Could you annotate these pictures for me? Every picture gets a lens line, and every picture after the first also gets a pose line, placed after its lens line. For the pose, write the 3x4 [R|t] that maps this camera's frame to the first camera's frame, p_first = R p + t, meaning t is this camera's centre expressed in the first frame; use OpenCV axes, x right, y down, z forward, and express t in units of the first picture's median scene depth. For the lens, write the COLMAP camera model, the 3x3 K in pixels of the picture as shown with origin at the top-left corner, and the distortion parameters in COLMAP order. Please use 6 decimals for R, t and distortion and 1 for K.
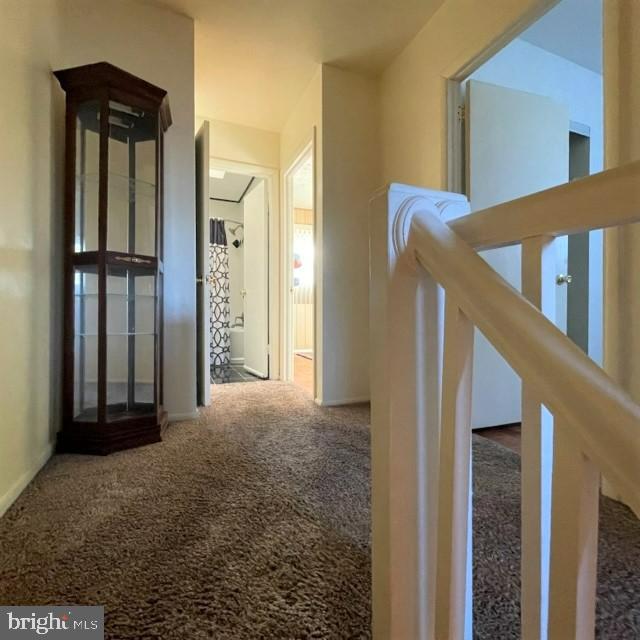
lens RADIAL K [[348.3, 0, 319.9], [0, 348.3, 317.9], [0, 0, 1]] dist [-0.002028, -0.000686]
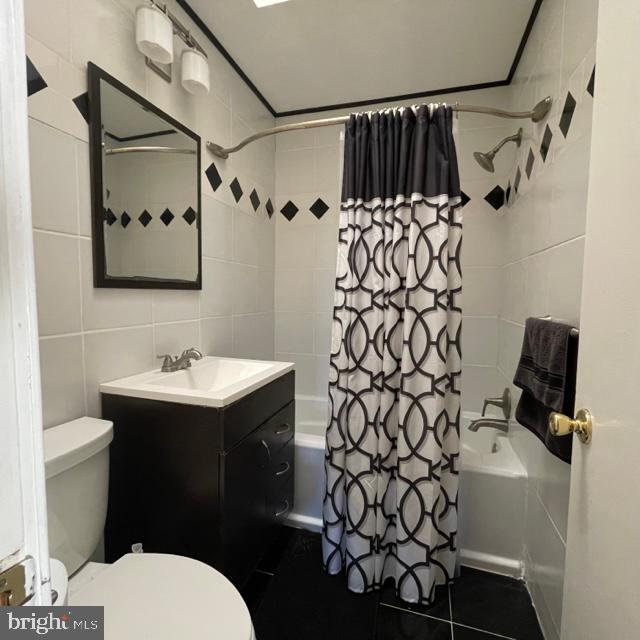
lens RADIAL K [[348.3, 0, 319.9], [0, 348.3, 317.9], [0, 0, 1]] dist [-0.002028, -0.000686]
pose [[0.766206, 0.050402, -0.640615, -0.166270], [-0.016177, 0.998116, 0.059181, -0.122558], [0.642391, -0.034981, 0.765578, 0.705688]]
